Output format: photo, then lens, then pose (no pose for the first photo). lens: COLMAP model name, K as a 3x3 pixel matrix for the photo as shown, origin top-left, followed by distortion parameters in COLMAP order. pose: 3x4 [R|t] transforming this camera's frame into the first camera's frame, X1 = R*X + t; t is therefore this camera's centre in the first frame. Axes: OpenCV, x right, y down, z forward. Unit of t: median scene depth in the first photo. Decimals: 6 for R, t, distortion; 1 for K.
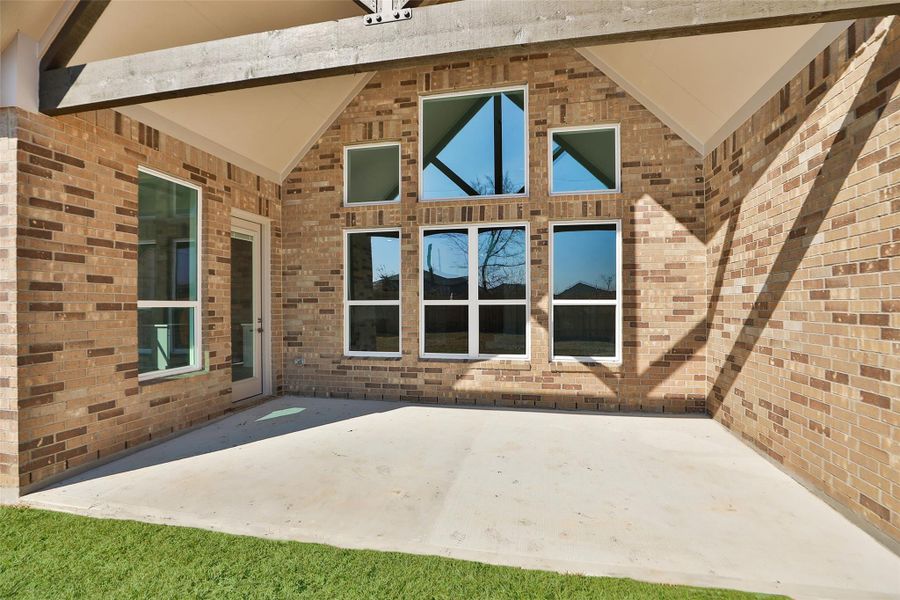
lens RADIAL K [[435.7, 0, 449.4], [0, 435.7, 303.0], [0, 0, 1]] dist [-0.032172, 0.004098]
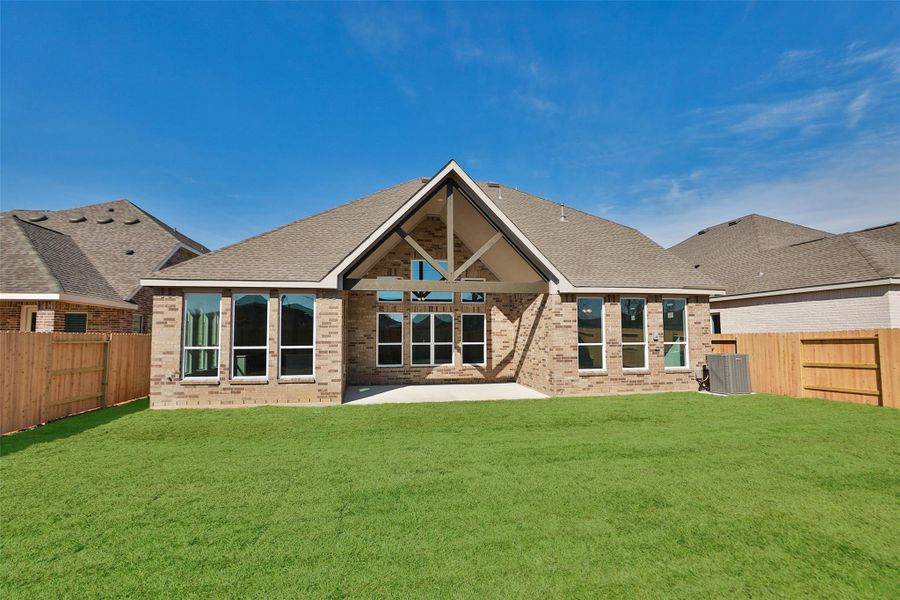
lens RADIAL K [[435.7, 0, 450.5], [0, 435.7, 301.2], [0, 0, 1]] dist [-0.032172, 0.004098]
pose [[0.923620, 0.029107, 0.382202, -0.978592], [-0.001231, 0.997333, -0.072978, -0.074094], [-0.383306, 0.066933, 0.921193, -1.651650]]
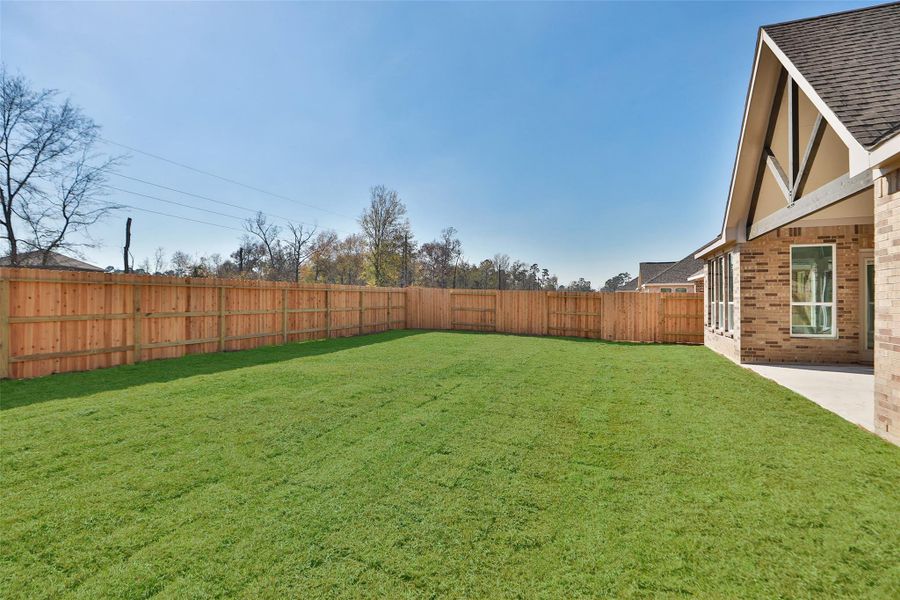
lens RADIAL K [[435.7, 0, 453.0], [0, 435.7, 299.7], [0, 0, 1]] dist [-0.032172, 0.004098]
pose [[-0.149201, 0.001019, -0.988806, 1.579354], [0.007532, 0.999972, -0.000106, -0.028978], [0.988778, -0.007463, -0.149204, -0.419403]]
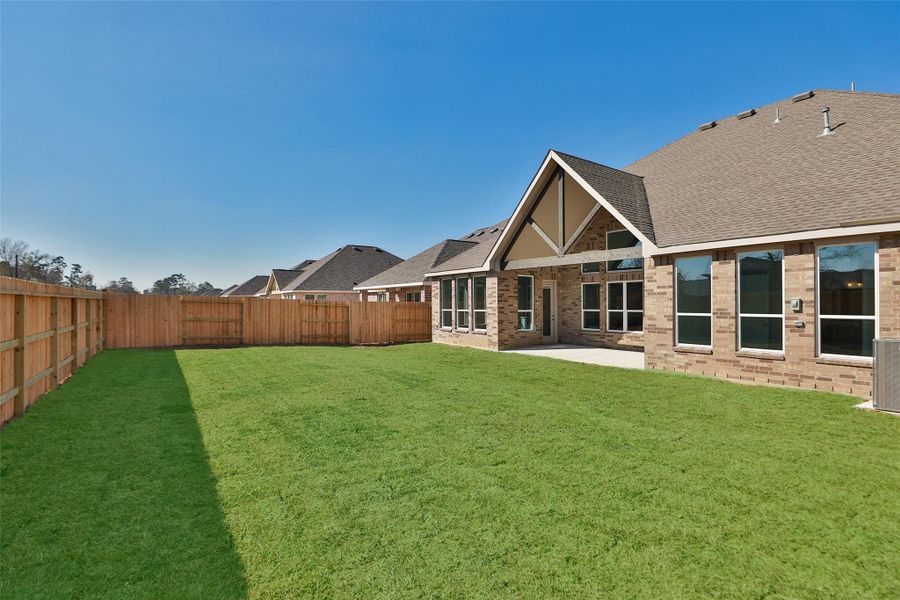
lens RADIAL K [[435.7, 0, 450.2], [0, 435.7, 299.5], [0, 0, 1]] dist [-0.032172, 0.004098]
pose [[0.724194, -0.004292, -0.689583, 1.291569], [0.004079, 0.999990, -0.001940, -0.081487], [0.689585, -0.001408, 0.724204, -1.900137]]
